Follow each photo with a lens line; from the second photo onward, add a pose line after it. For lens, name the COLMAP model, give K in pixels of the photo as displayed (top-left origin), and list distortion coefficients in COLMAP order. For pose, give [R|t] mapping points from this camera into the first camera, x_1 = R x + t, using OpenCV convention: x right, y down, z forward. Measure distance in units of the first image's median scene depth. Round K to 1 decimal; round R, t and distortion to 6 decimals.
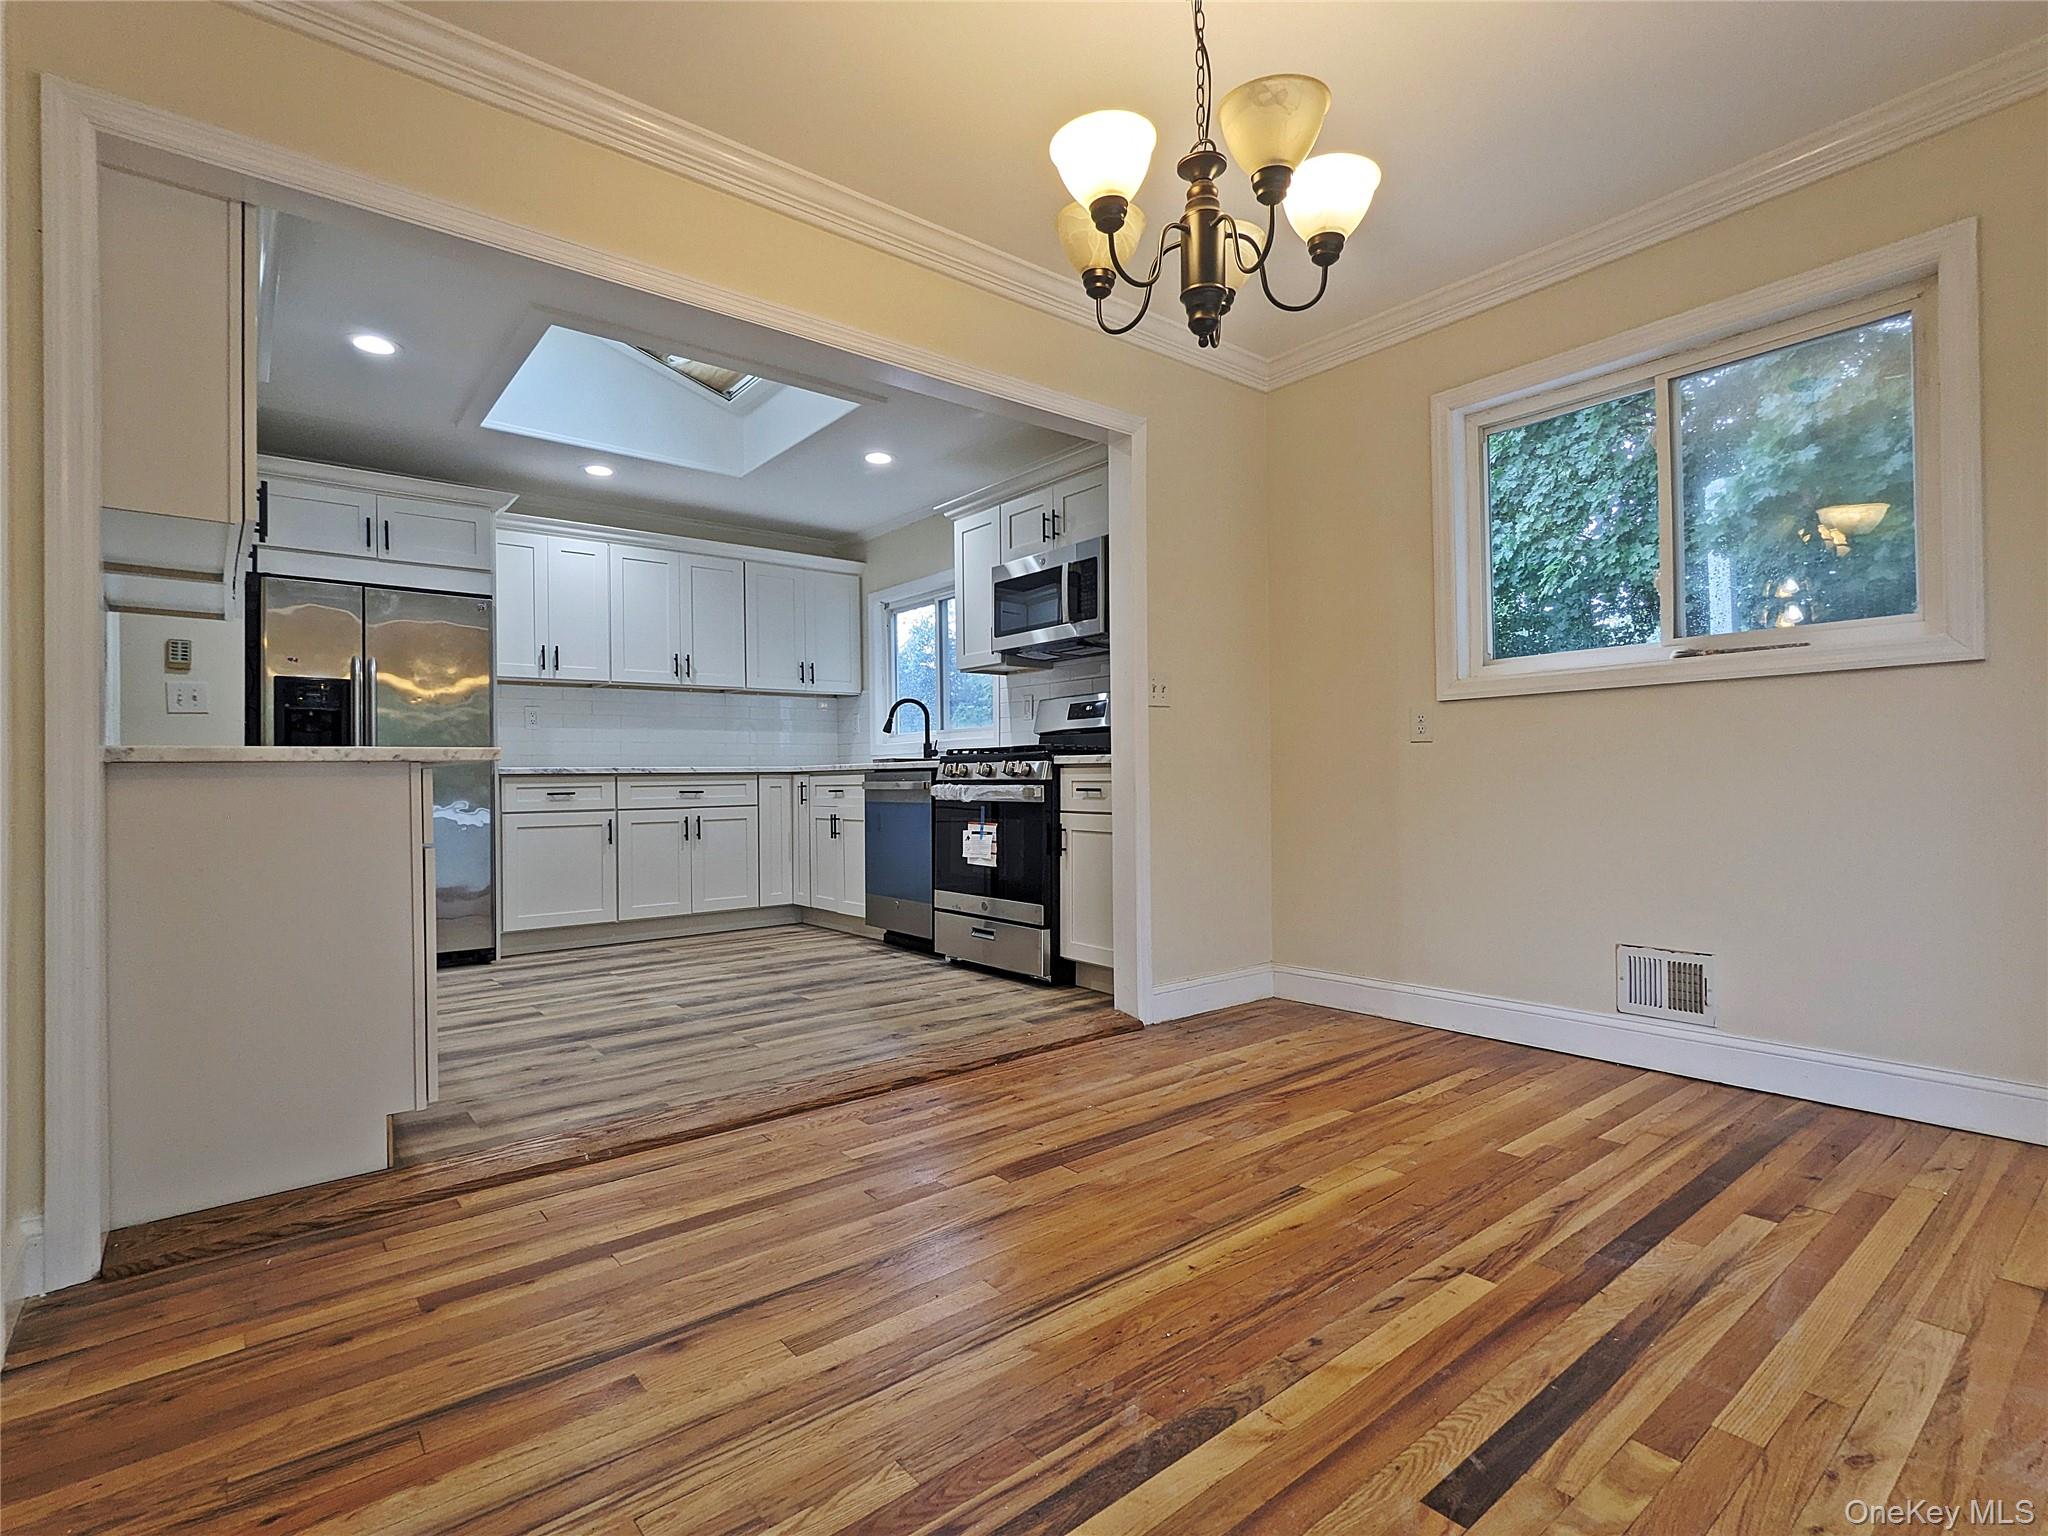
lens RADIAL K [[984.1, 0, 1033.7], [0, 984.1, 770.0], [0, 0, 1]] dist [-0.004588, 0.004279]
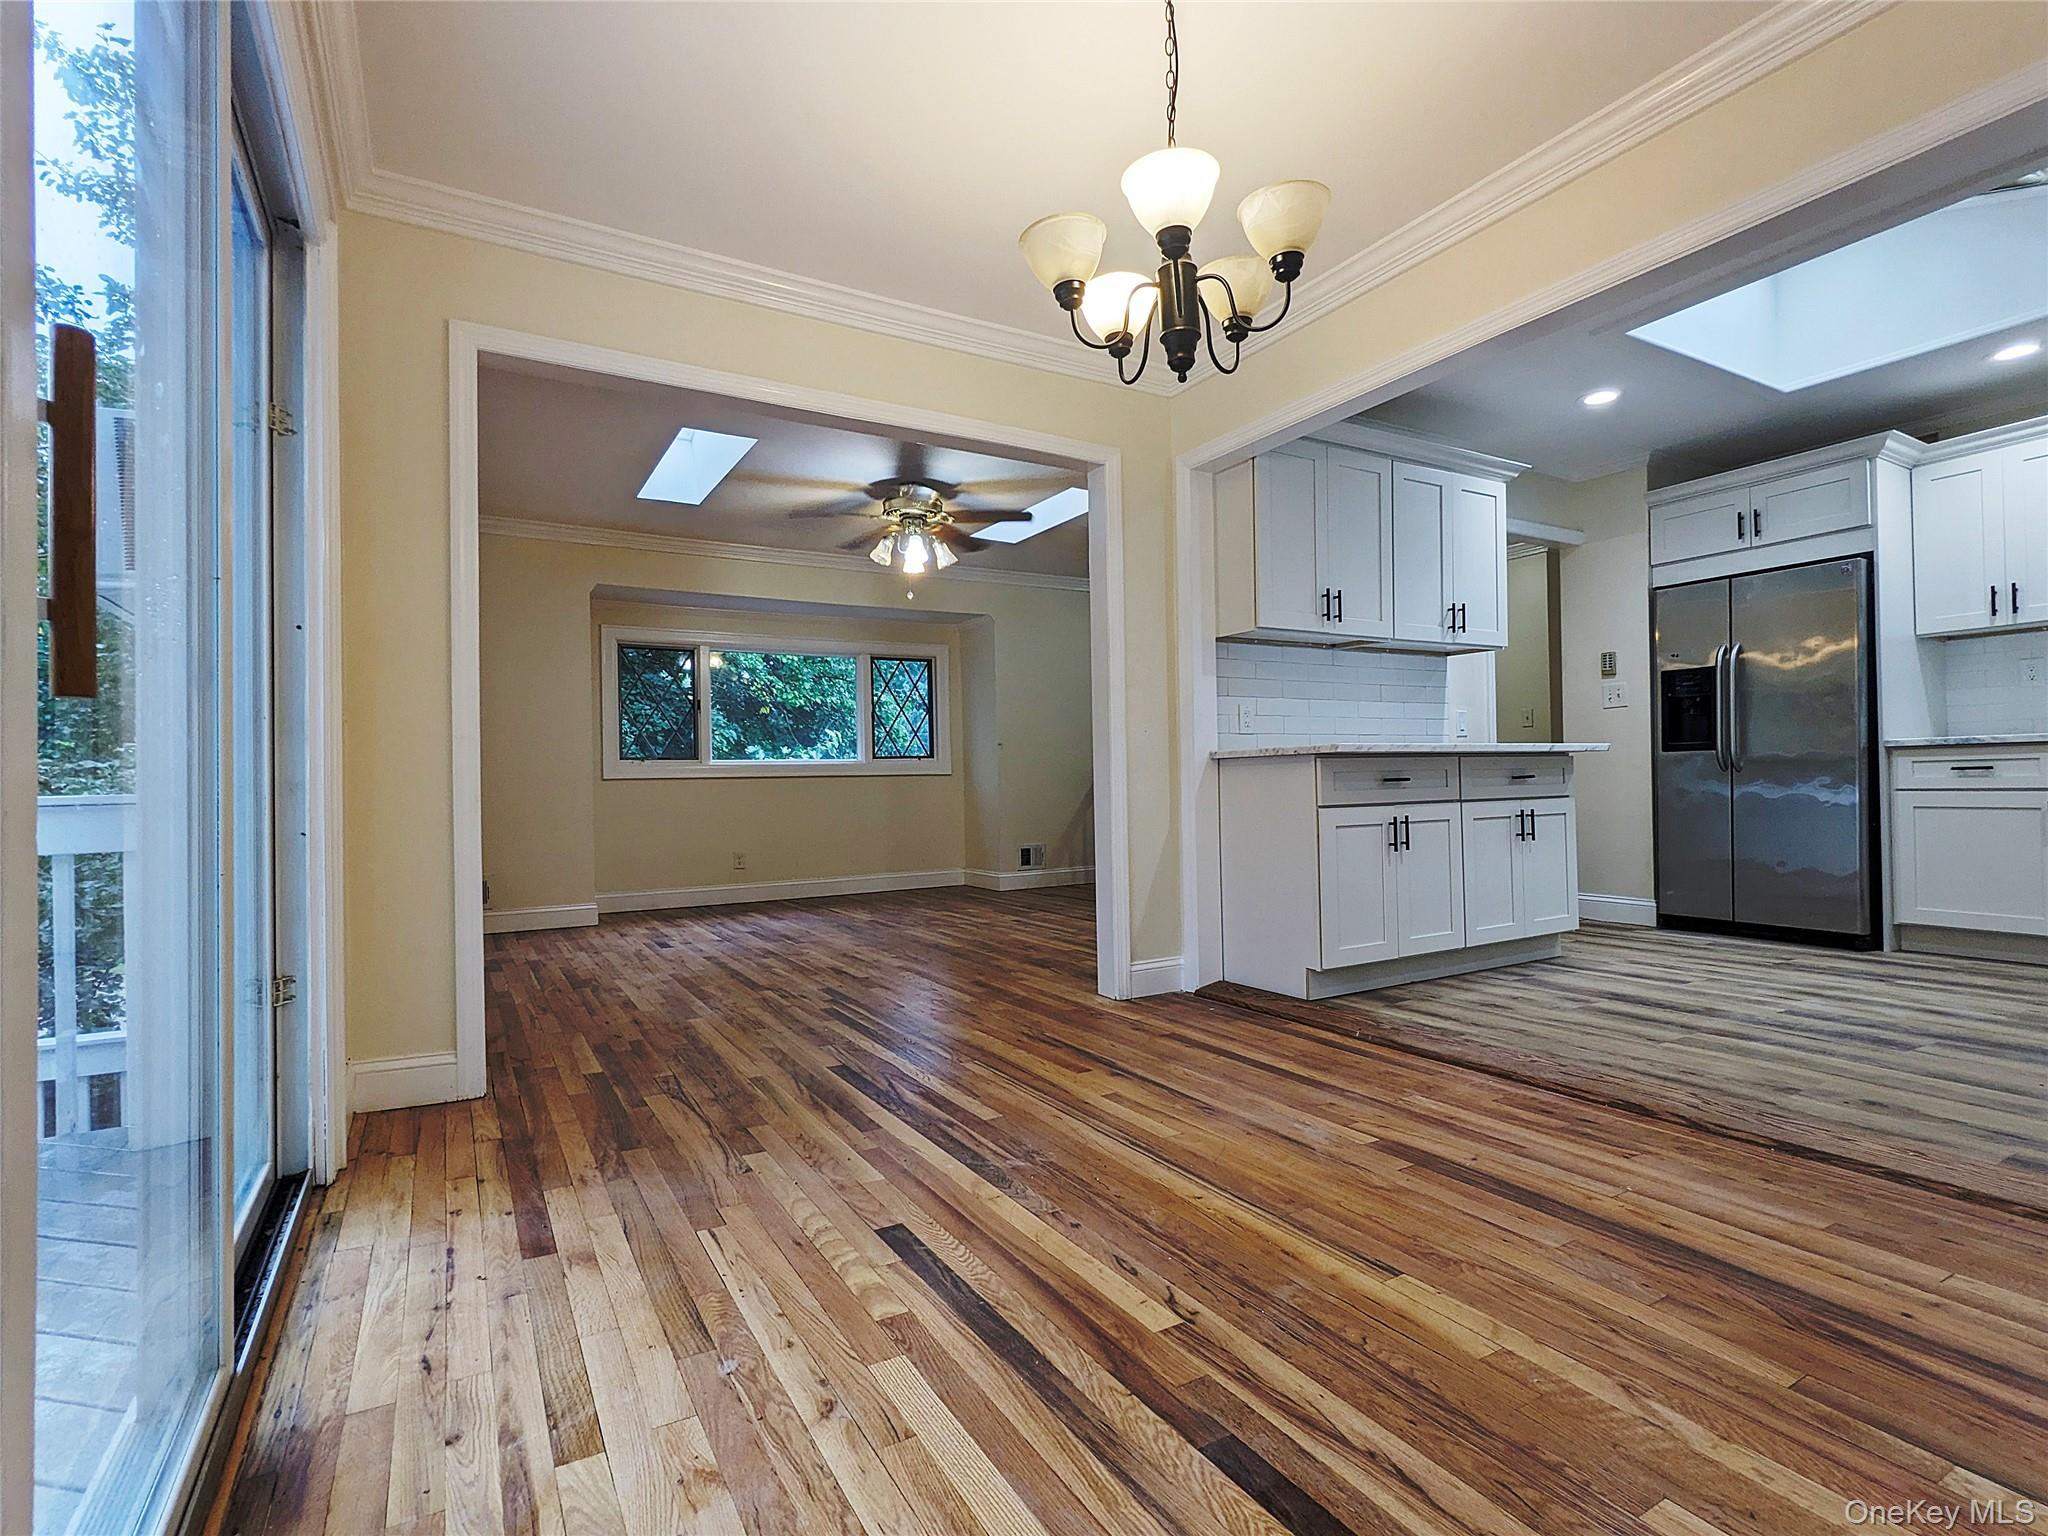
lens RADIAL K [[984.1, 0, 1021.3], [0, 984.1, 773.8], [0, 0, 1]] dist [-0.004588, 0.004279]
pose [[-0.151670, 0.008619, -0.988394, 0.870933], [0.031344, 0.999501, 0.003907, 0.001294], [0.987934, -0.030387, -0.151865, 0.649844]]
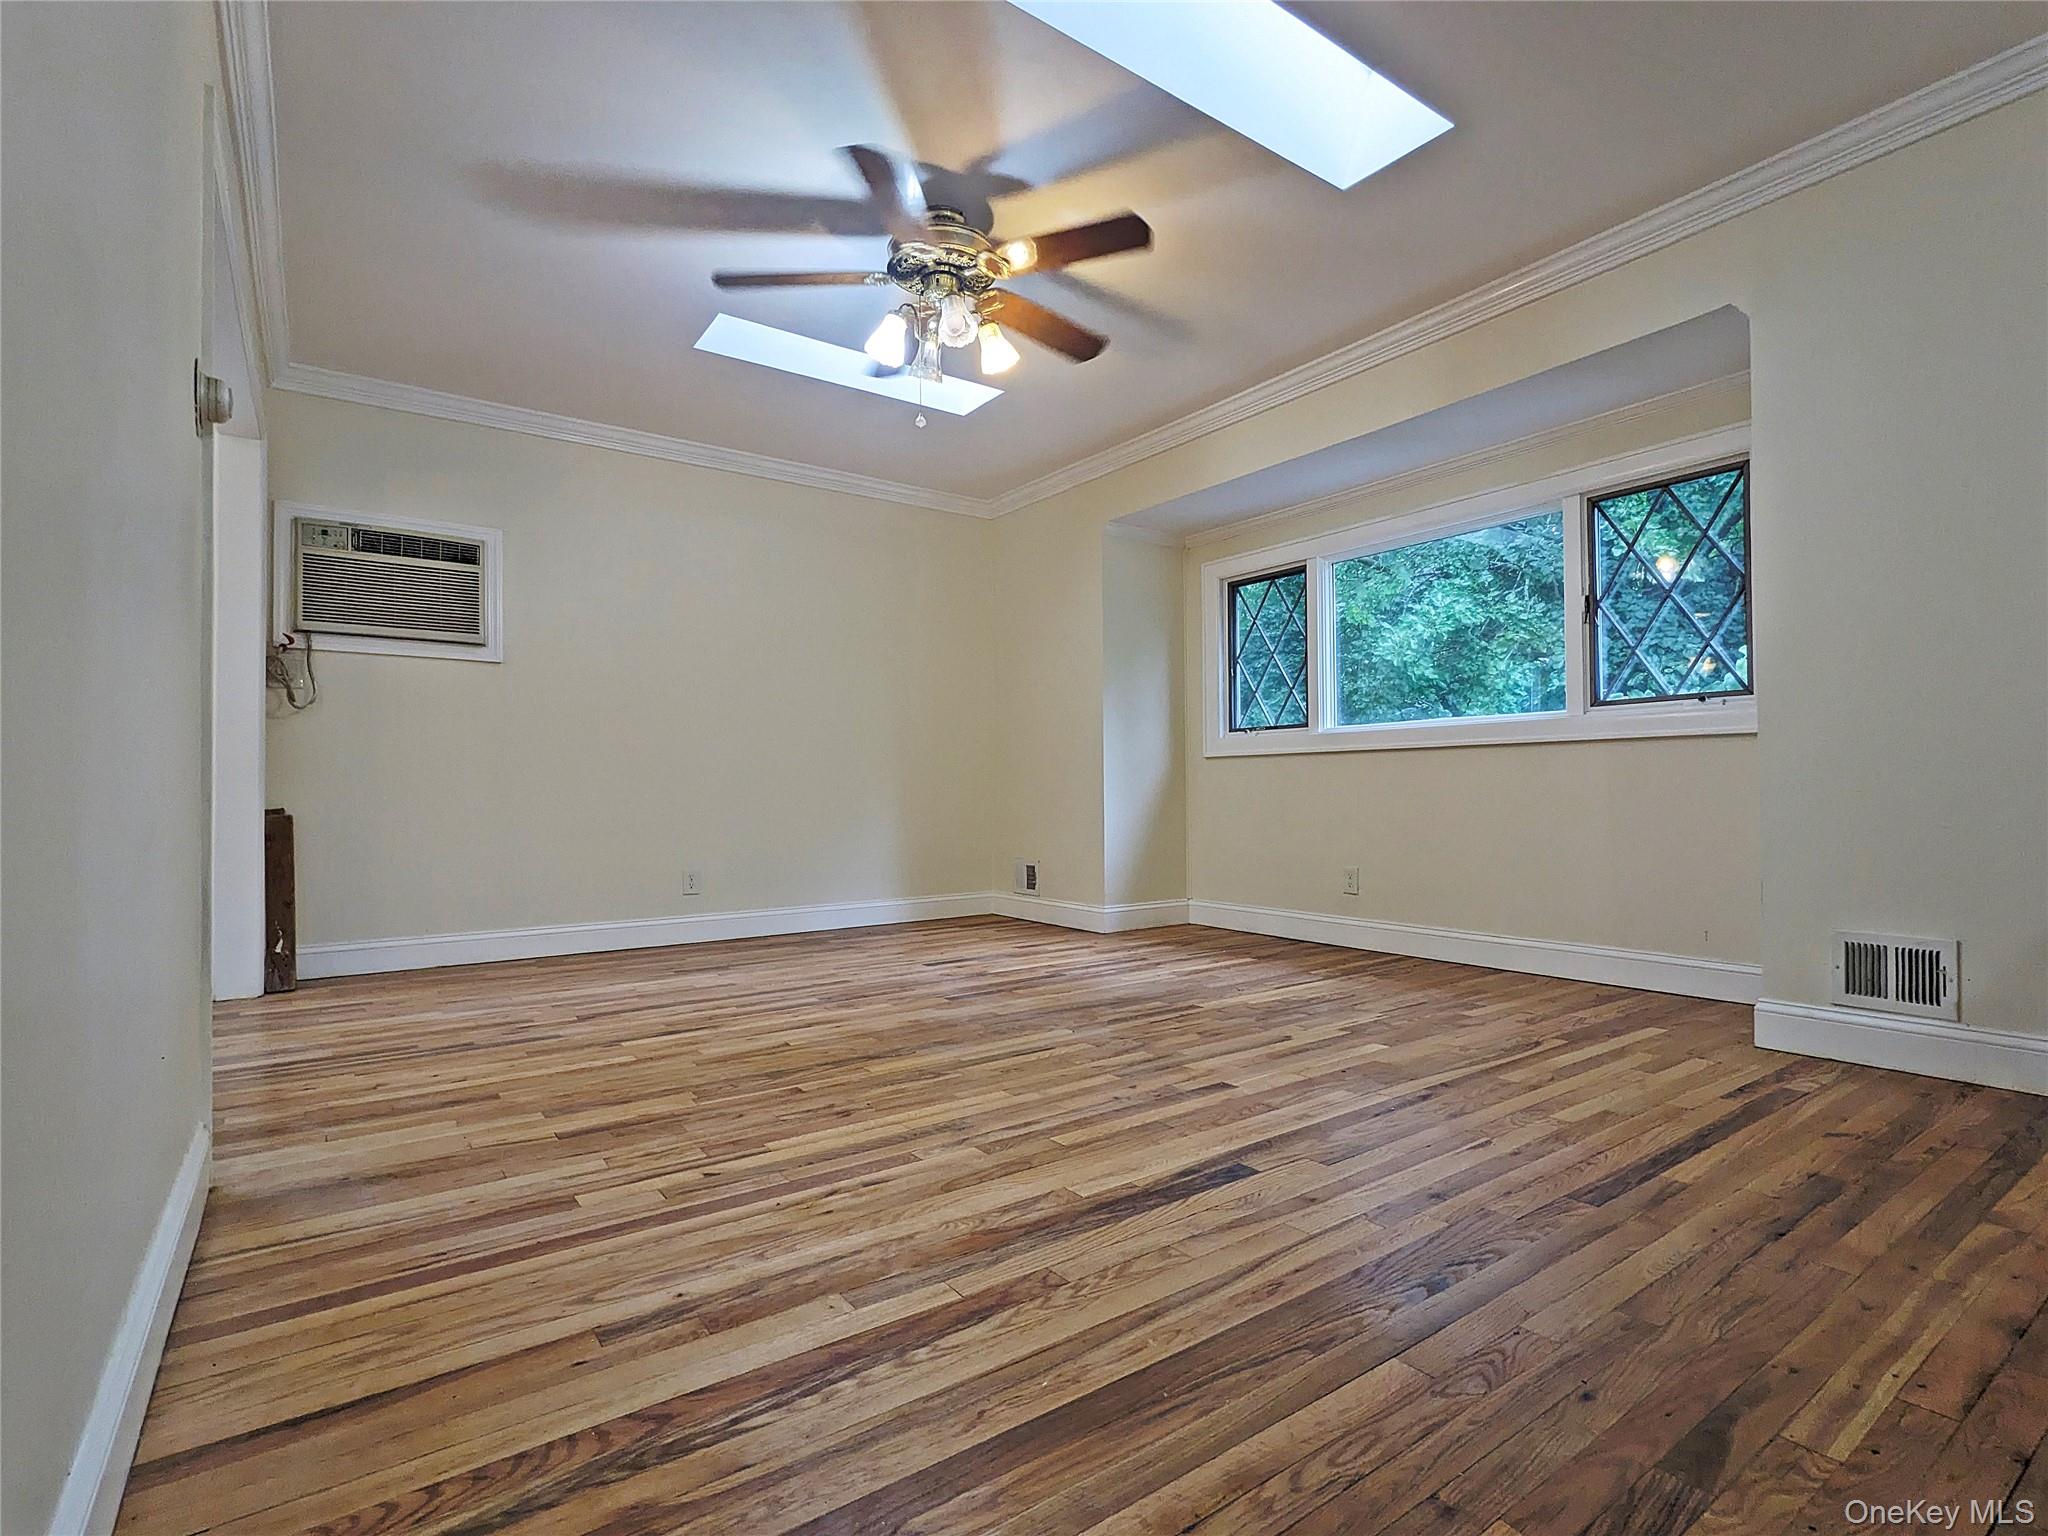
lens RADIAL K [[984.1, 0, 1029.6], [0, 984.1, 758.8], [0, 0, 1]] dist [-0.004588, 0.004279]
pose [[-0.998109, 0.025024, 0.056148, -1.319829], [0.022865, 0.998986, -0.038780, 0.070932], [-0.057061, -0.037423, -0.997669, 1.267925]]
